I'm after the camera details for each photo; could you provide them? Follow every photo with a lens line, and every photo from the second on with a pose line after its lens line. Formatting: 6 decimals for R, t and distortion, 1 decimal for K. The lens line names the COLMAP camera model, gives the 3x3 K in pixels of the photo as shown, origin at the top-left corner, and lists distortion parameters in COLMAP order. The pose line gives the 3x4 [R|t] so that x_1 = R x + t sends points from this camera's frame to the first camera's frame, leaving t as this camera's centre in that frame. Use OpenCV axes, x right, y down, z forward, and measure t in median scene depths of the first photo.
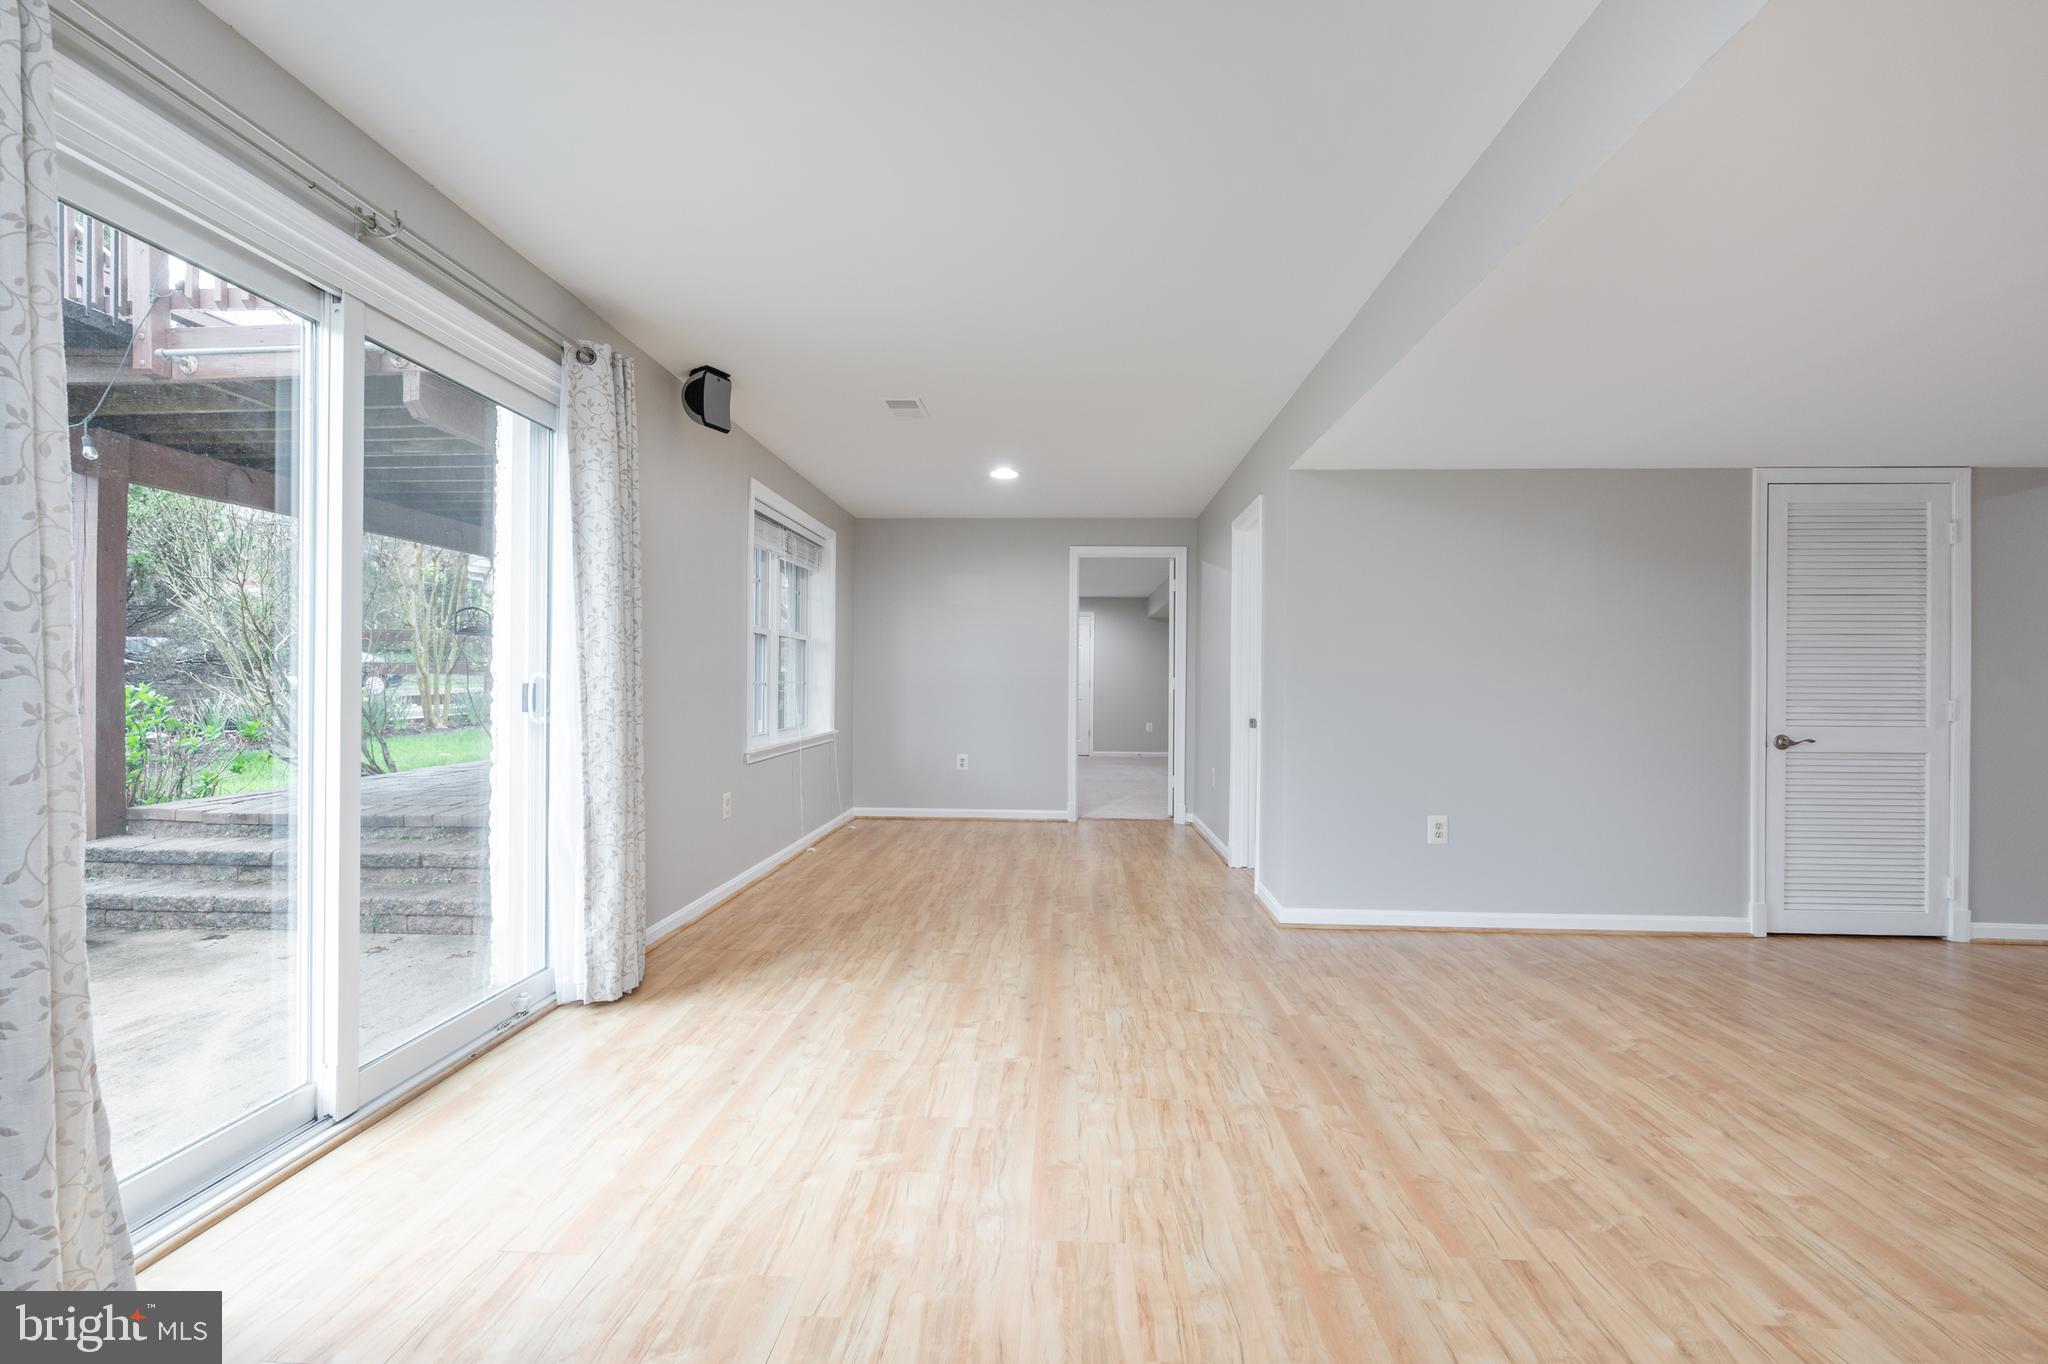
lens RADIAL K [[855.8, 0, 1024.0], [0, 855.8, 682.0], [0, 0, 1]] dist [-0.002135, 0.000008]
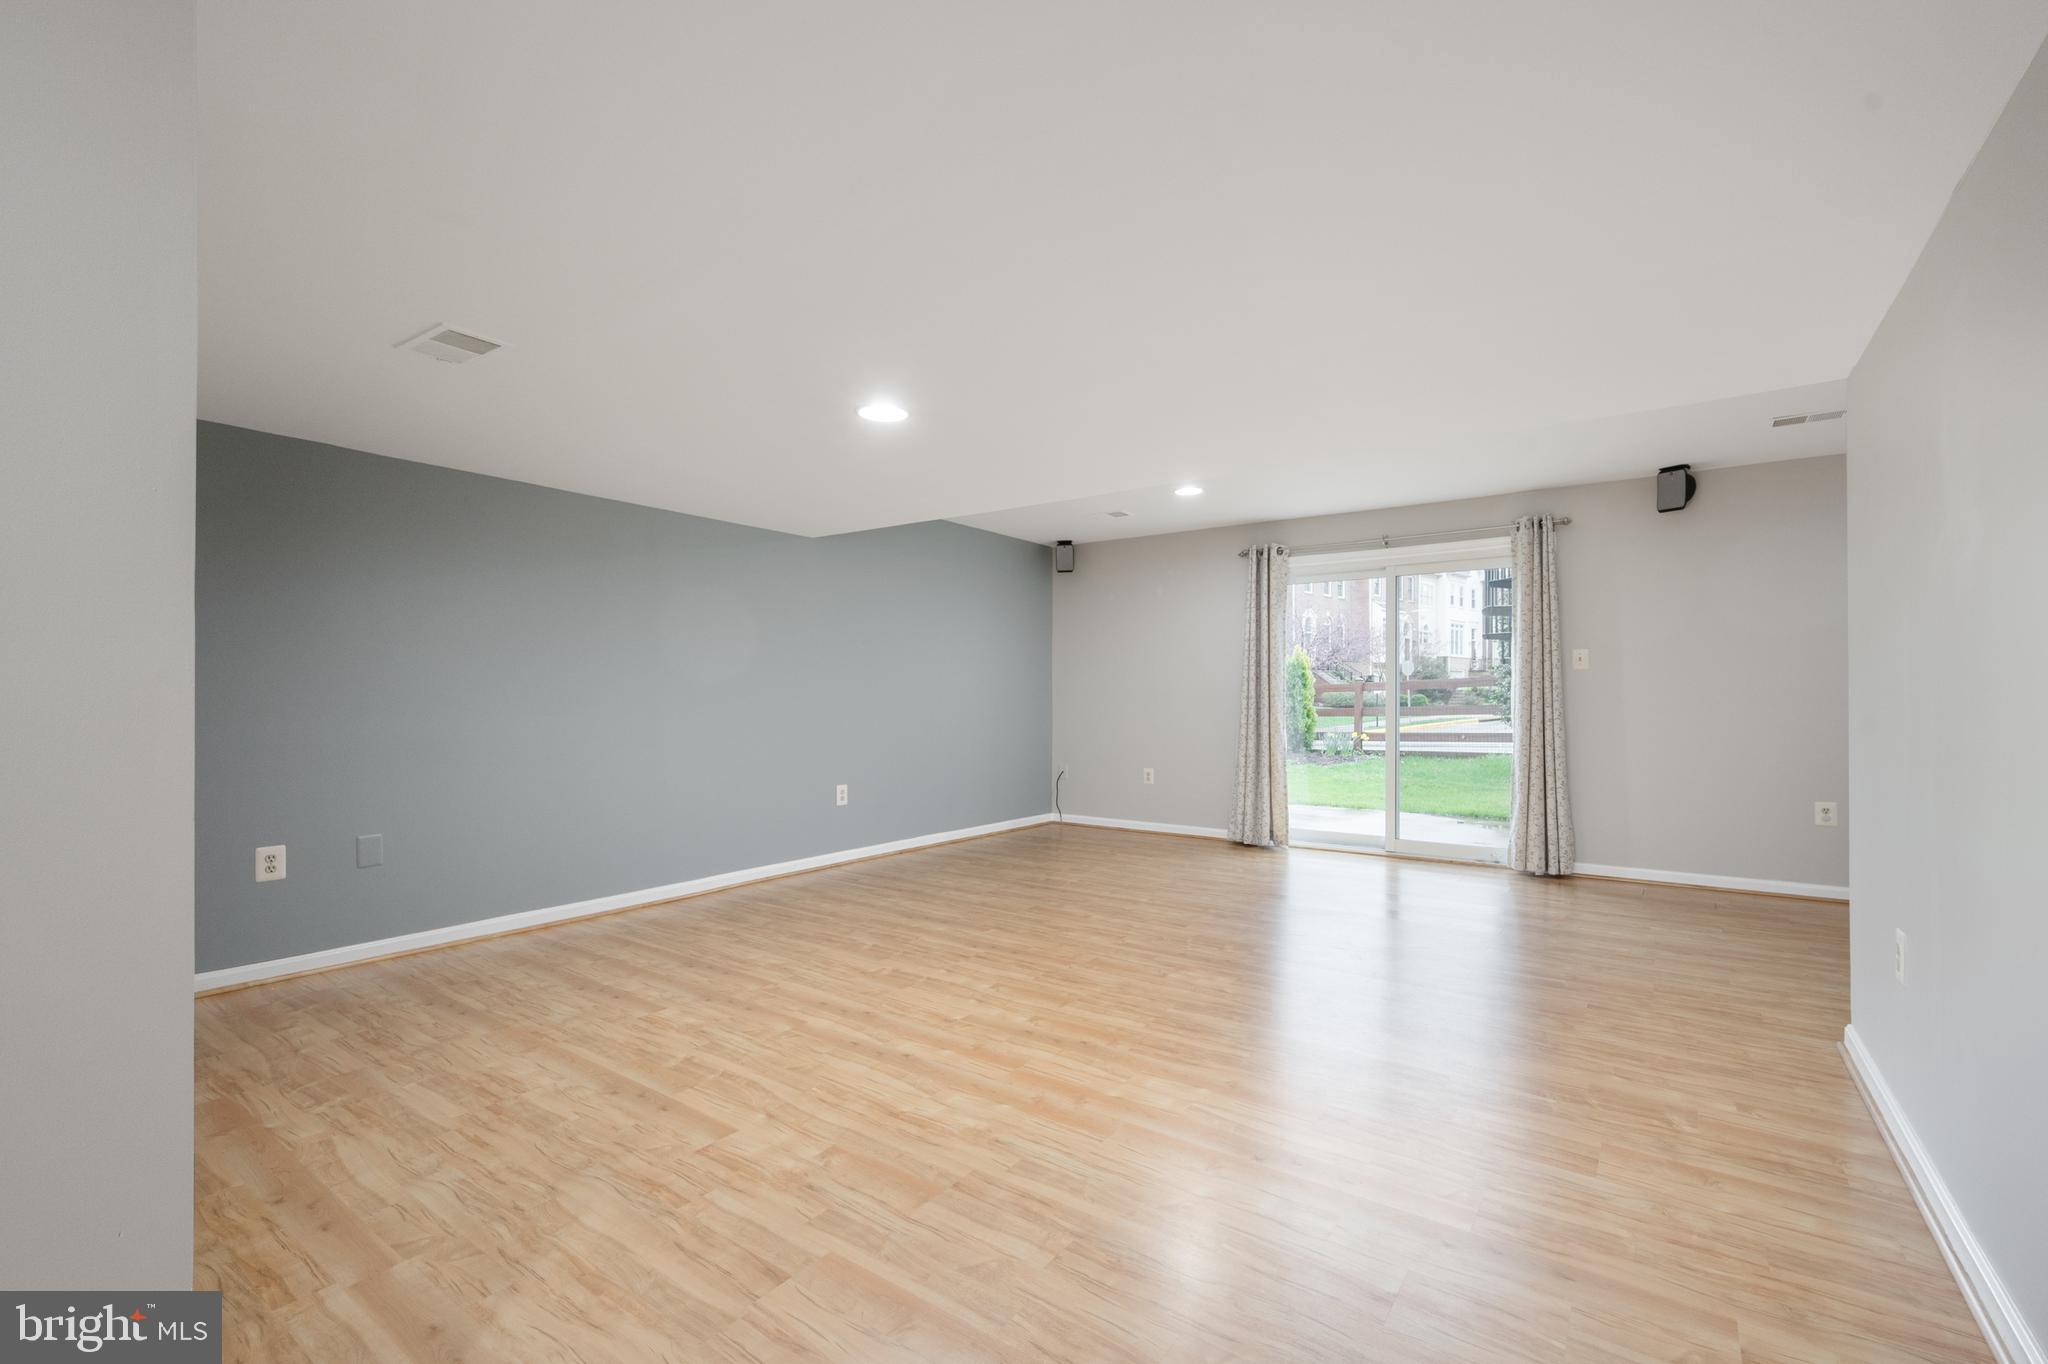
lens RADIAL K [[896.0, 0, 1024.0], [0, 896.0, 682.0], [0, 0, 1]] dist [0.001790, -0.000011]
pose [[-0.546061, -0.028283, -0.837268, 1.591319], [-0.004449, 0.999514, -0.030862, 0.024372], [0.837734, -0.013127, -0.545921, 1.064363]]
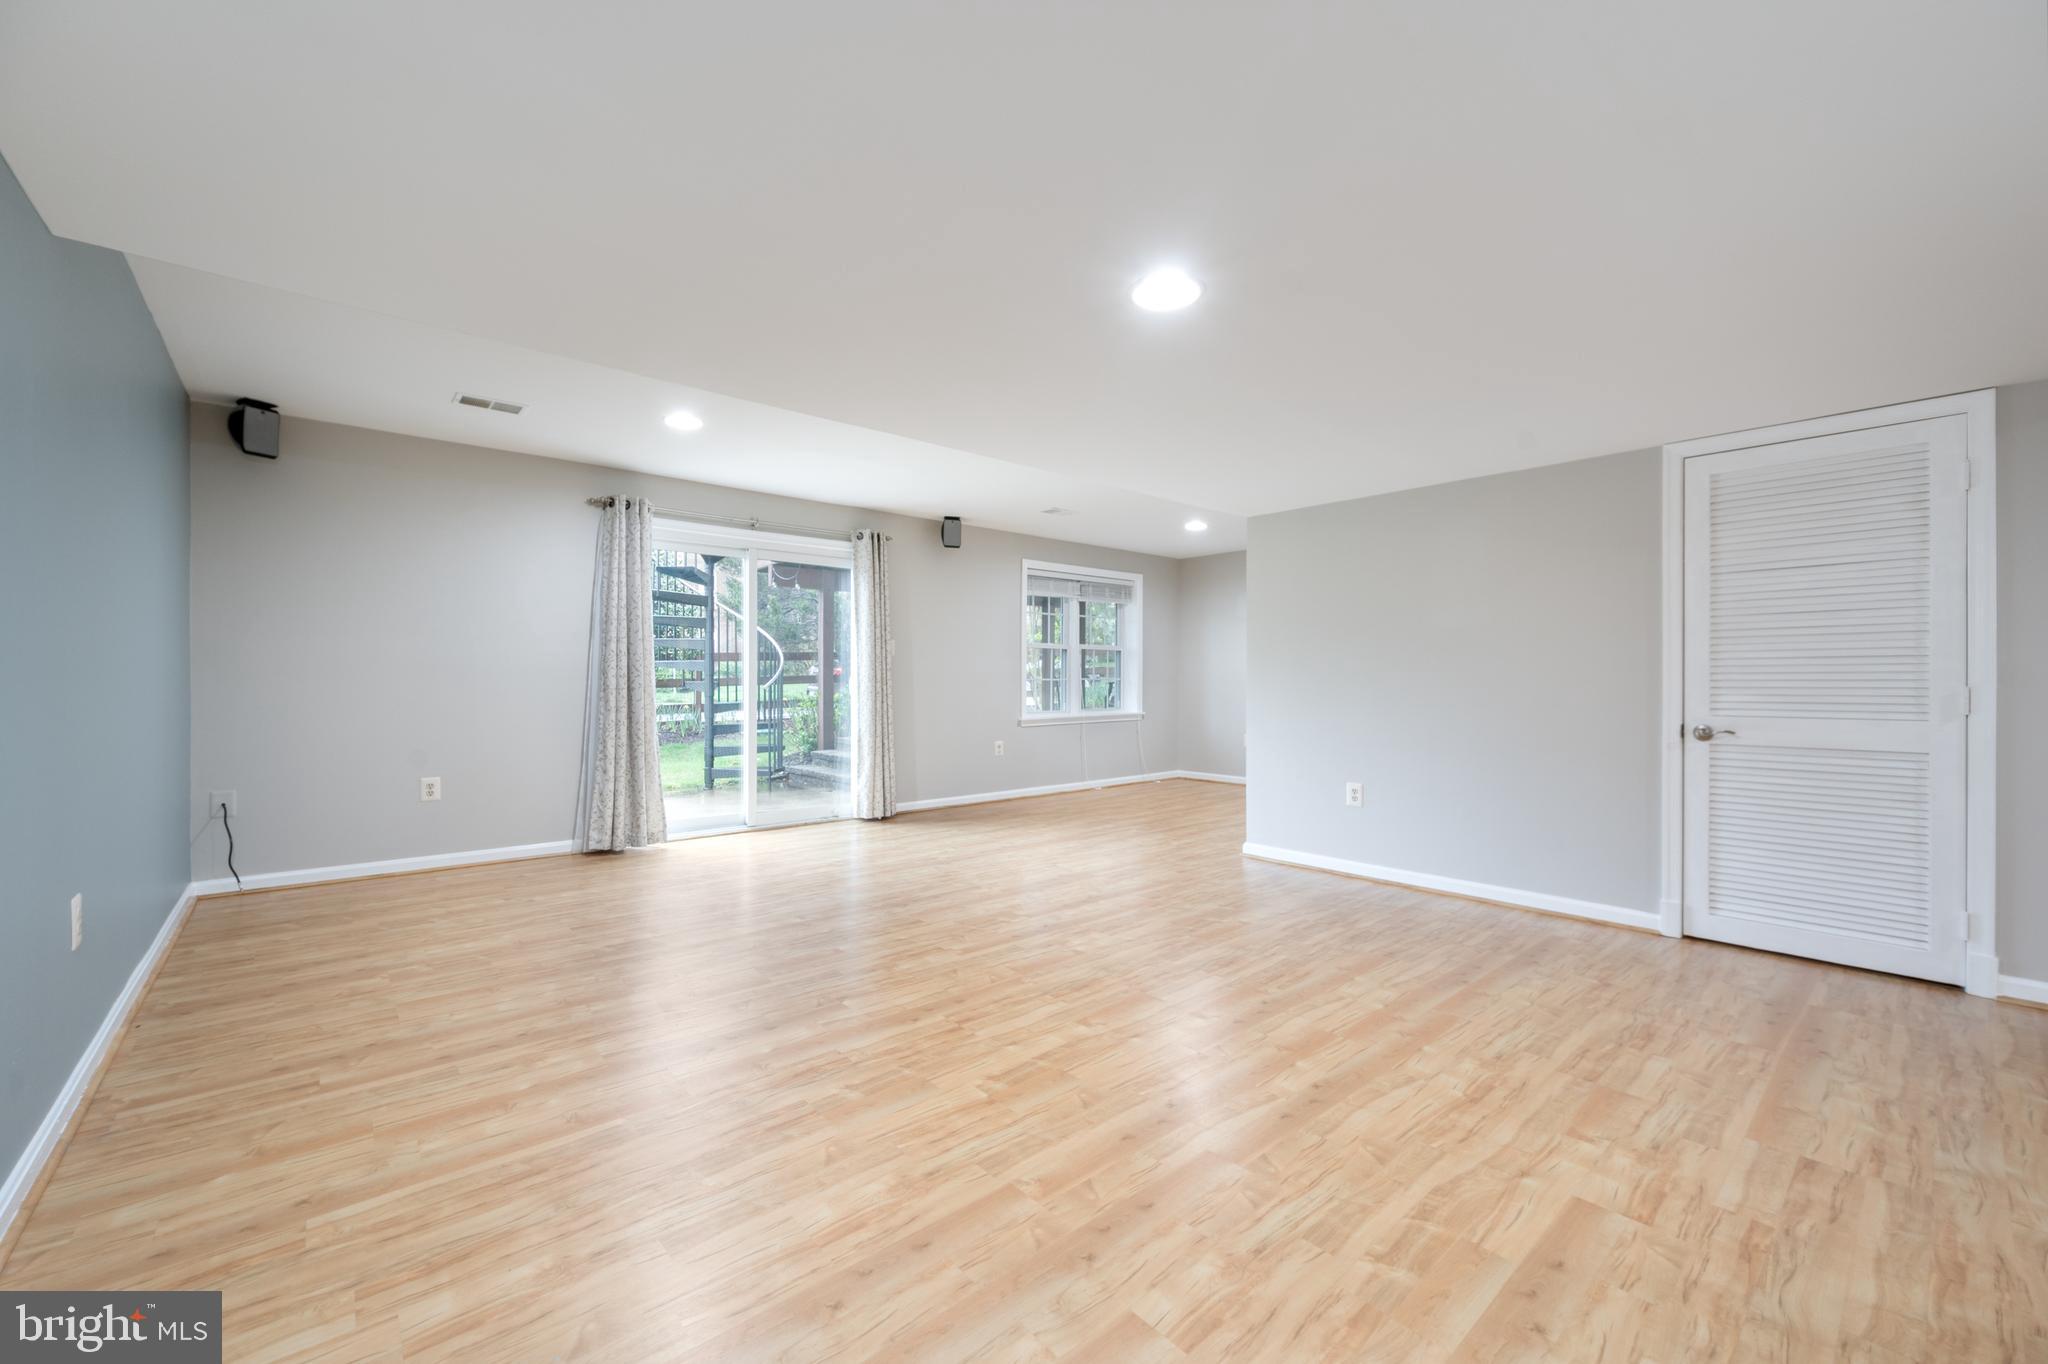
lens RADIAL K [[809.4, 0, 1024.0], [0, 809.4, 682.0], [0, 0, 1]] dist [-0.000537, 0.000462]
pose [[0.694952, -0.005958, -0.719031, 1.238249], [0.006208, 0.999978, -0.002286, 0.014902], [0.719029, -0.002875, 0.694974, -0.177603]]
